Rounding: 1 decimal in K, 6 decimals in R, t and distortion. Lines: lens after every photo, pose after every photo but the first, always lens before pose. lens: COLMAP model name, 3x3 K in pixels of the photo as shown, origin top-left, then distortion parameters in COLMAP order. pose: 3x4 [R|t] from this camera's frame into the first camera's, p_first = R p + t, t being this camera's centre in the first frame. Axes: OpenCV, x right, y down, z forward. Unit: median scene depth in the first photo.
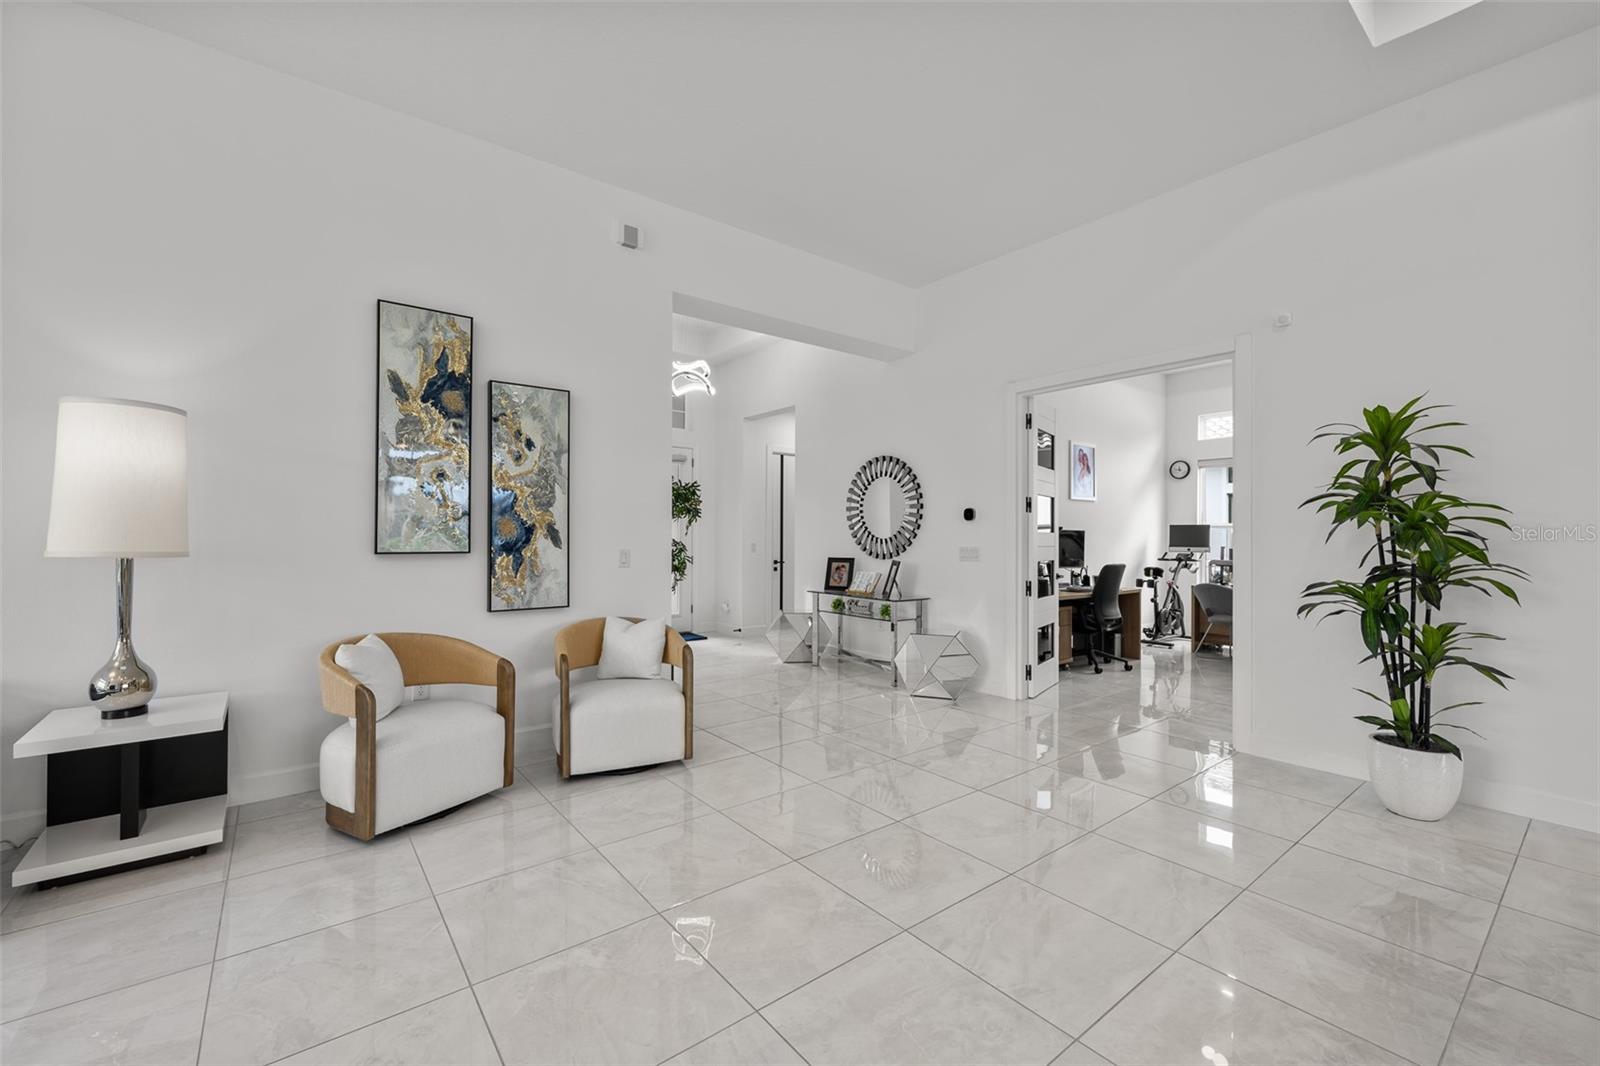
lens RADIAL K [[655.7, 0, 796.9], [0, 655.7, 530.3], [0, 0, 1]] dist [0.002300, 0.000853]
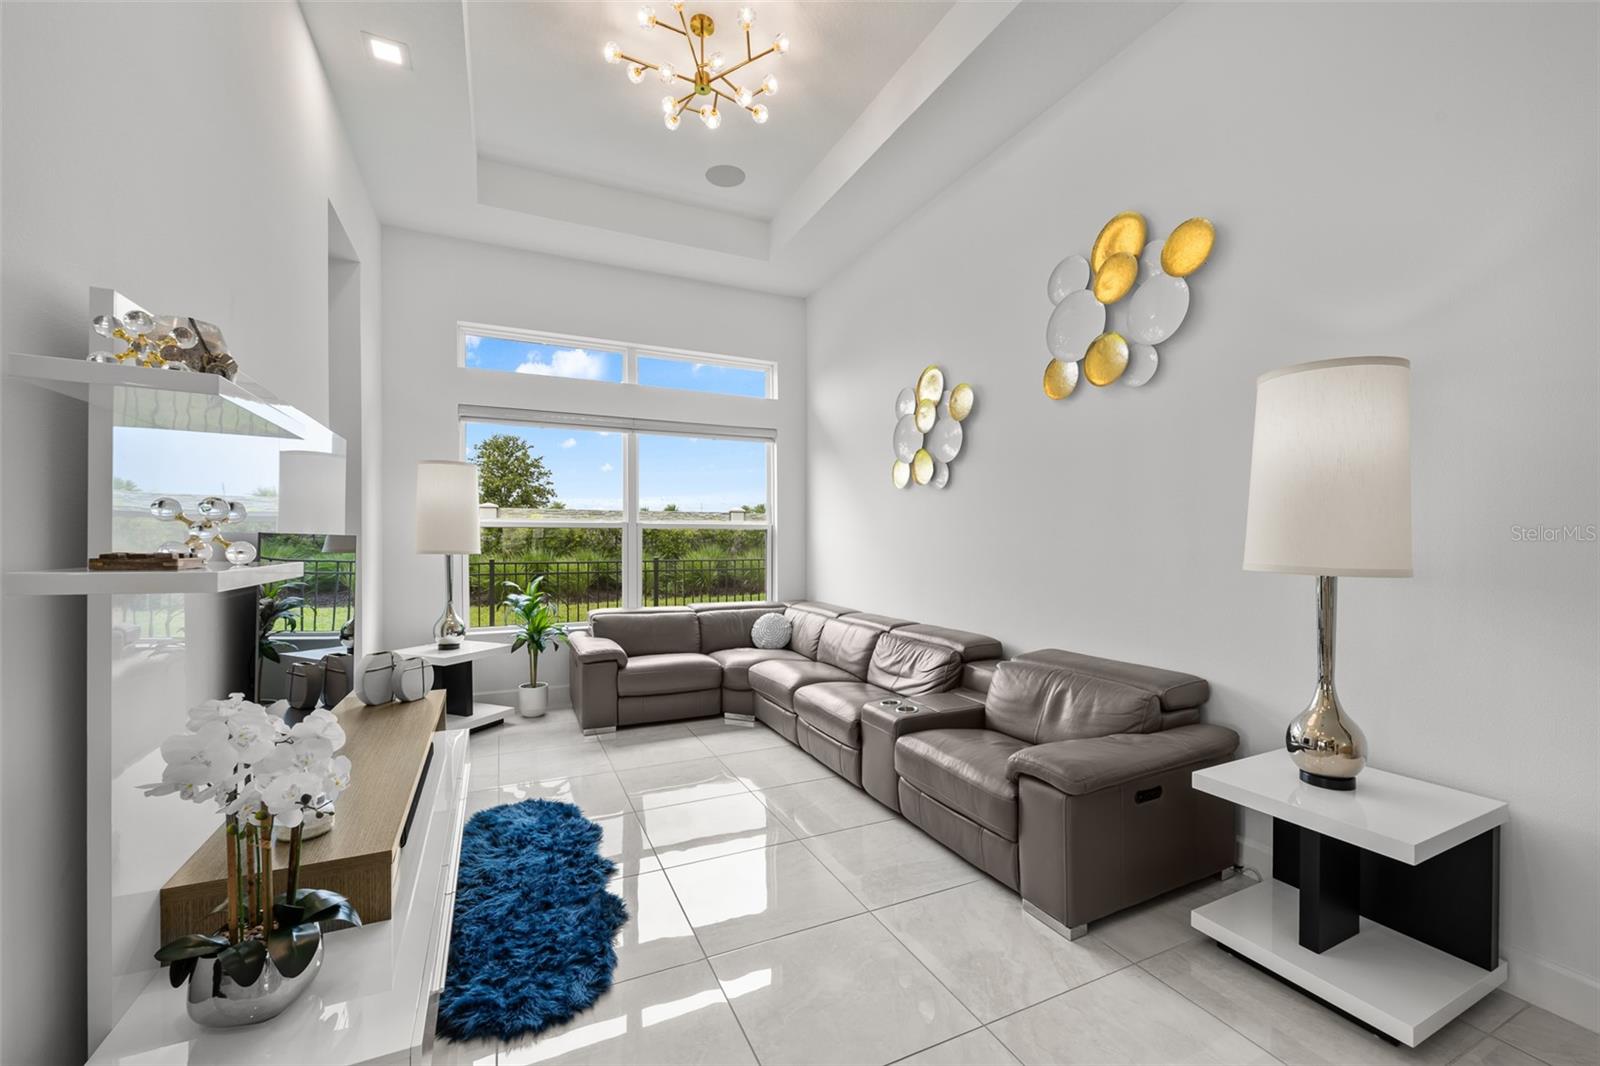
lens RADIAL K [[635.3, 0, 811.4], [0, 635.3, 540.6], [0, 0, 1]] dist [-0.002170, 0.001205]
pose [[-0.205845, -0.002934, -0.978580, -0.127262], [0.004214, 0.999984, -0.003884, 0.002249], [0.978576, -0.004923, -0.205829, 0.392820]]
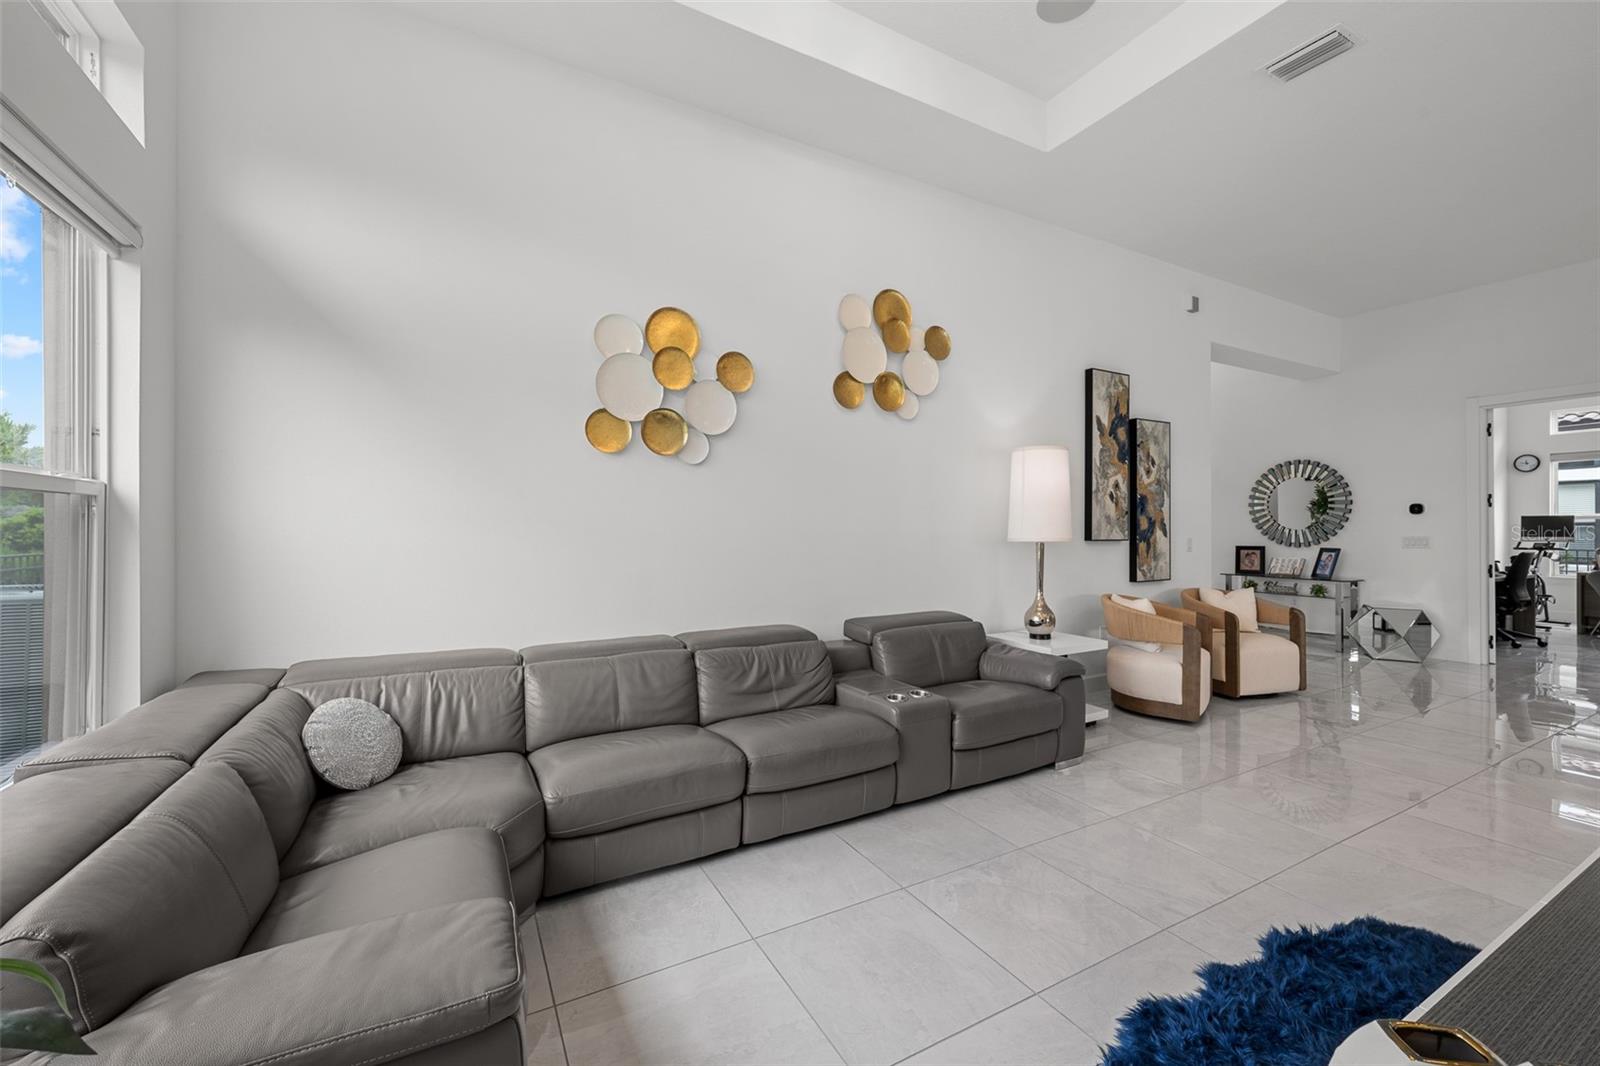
lens RADIAL K [[635.3, 0, 795.2], [0, 635.3, 526.3], [0, 0, 1]] dist [-0.002170, 0.001205]
pose [[0.986057, -0.005657, -0.166312, -0.935461], [0.006327, 0.999974, 0.003500, -0.005368], [0.166288, -0.004504, 0.986067, -0.456786]]
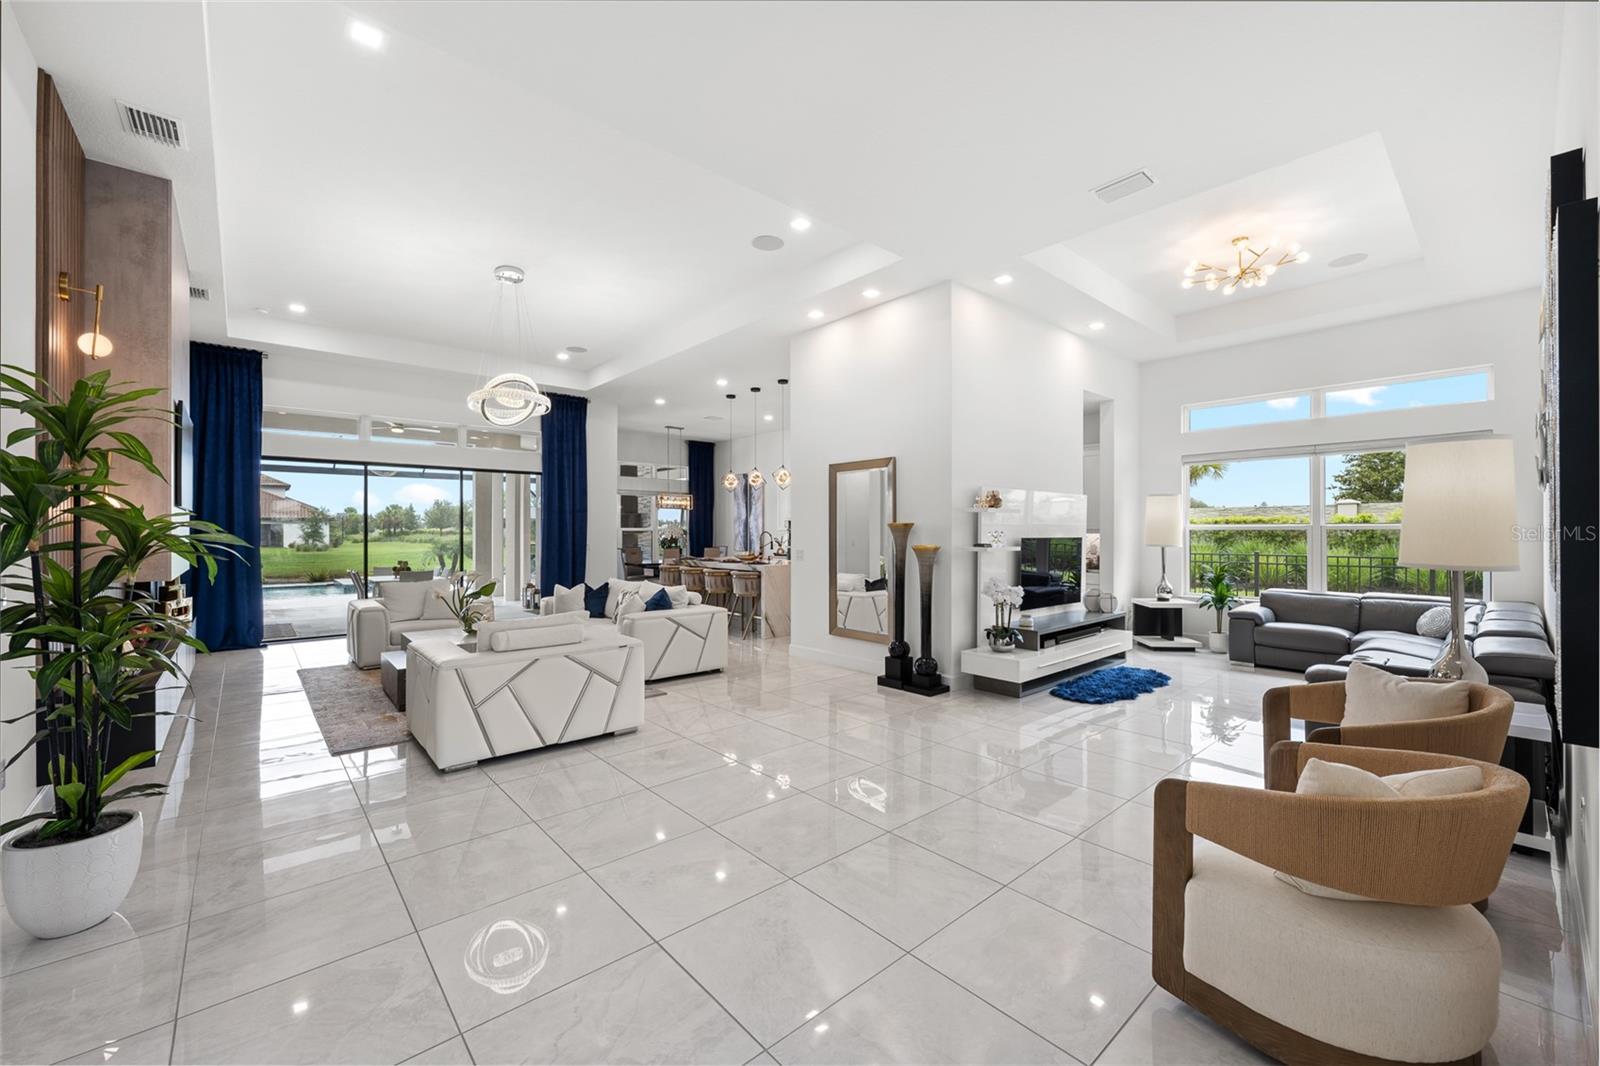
lens RADIAL K [[635.3, 0, 802.5], [0, 635.3, 531.1], [0, 0, 1]] dist [-0.002170, 0.001205]
pose [[-0.998379, -0.003462, -0.056812, 0.138392], [-0.002915, 0.999949, -0.009712, -0.007655], [0.056843, -0.009530, -0.998338, 1.427194]]
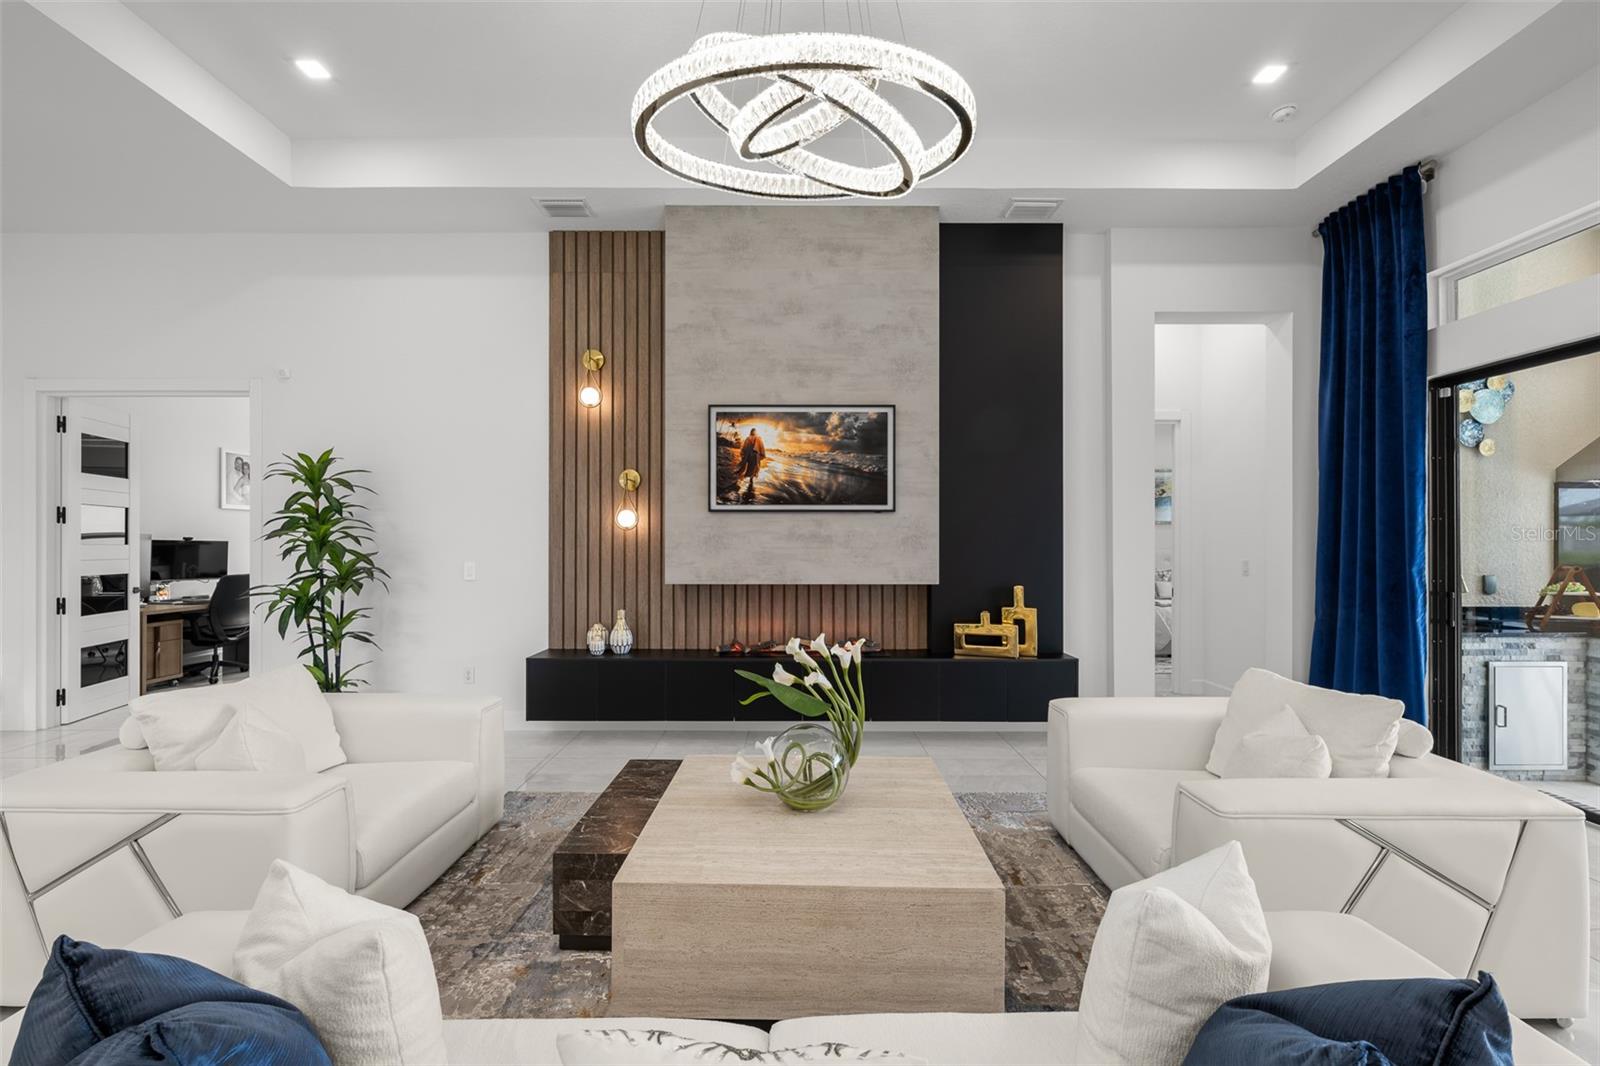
lens RADIAL K [[635.3, 0, 807.9], [0, 635.3, 541.9], [0, 0, 1]] dist [-0.002170, 0.001205]
pose [[0.609447, -0.001099, 0.792826, 0.385461], [-0.003587, 0.999985, 0.004144, -0.011664], [-0.792819, -0.005370, 0.609434, -0.511371]]
